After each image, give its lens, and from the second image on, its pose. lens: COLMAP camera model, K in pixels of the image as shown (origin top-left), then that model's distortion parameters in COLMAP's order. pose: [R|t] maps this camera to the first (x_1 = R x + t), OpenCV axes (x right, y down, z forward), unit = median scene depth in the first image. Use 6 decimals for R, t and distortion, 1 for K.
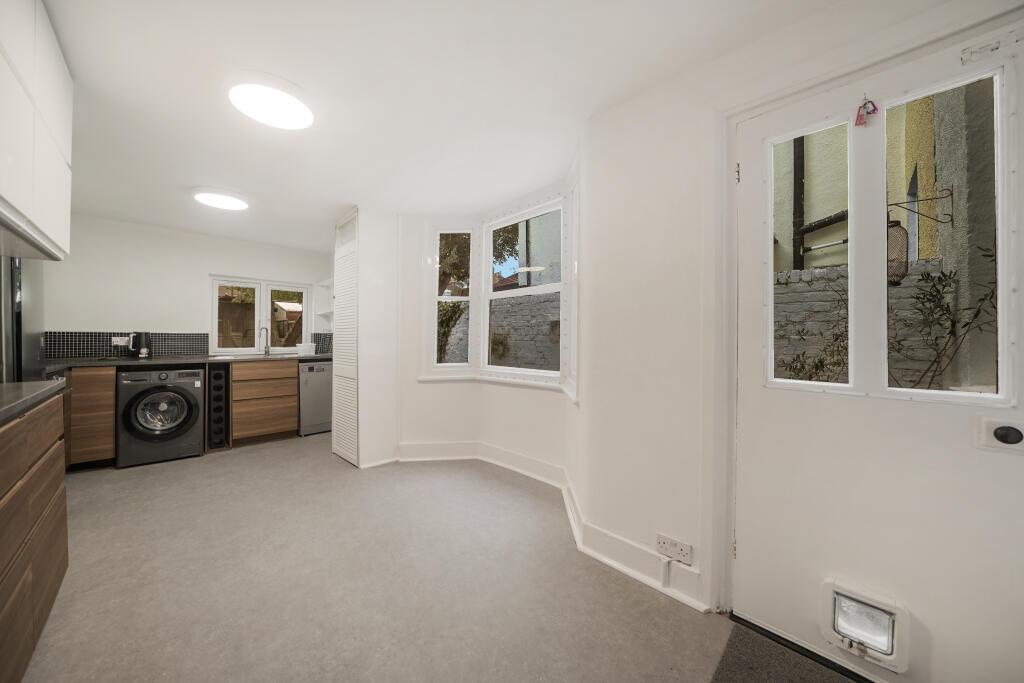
lens RADIAL K [[359.4, 0, 516.2], [0, 359.4, 339.5], [0, 0, 1]] dist [-0.000384, -0.000106]
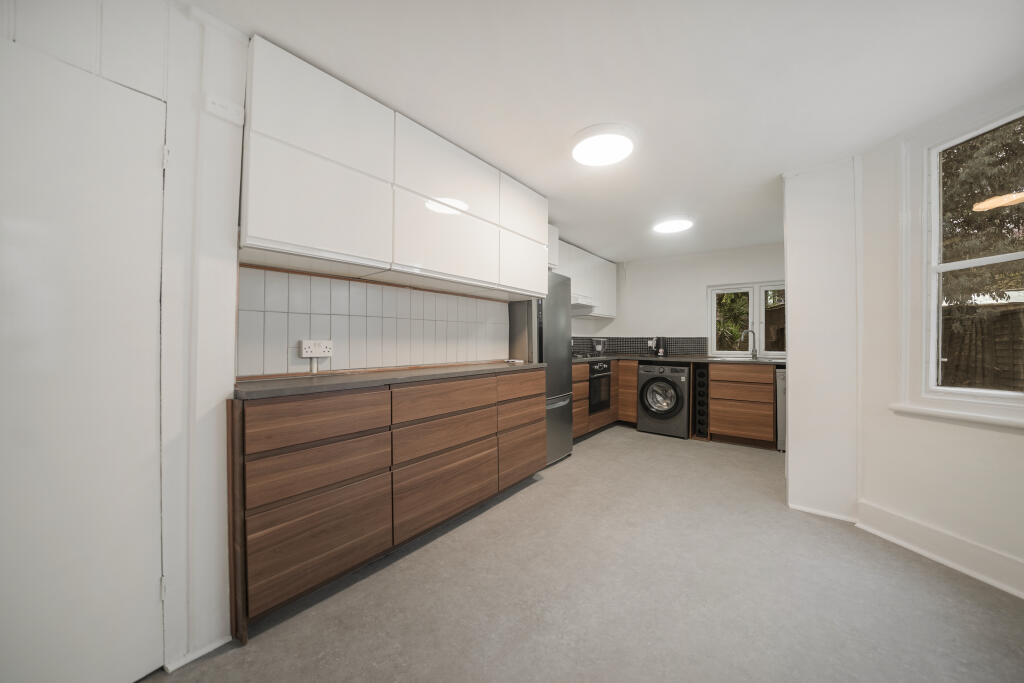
lens RADIAL K [[359.4, 0, 515.7], [0, 359.4, 340.6], [0, 0, 1]] dist [-0.000384, -0.000106]
pose [[0.128306, -0.004246, -0.991726, 0.245926], [-0.002830, 0.999985, -0.004647, 0.001361], [0.991731, 0.003403, 0.128292, 0.278688]]
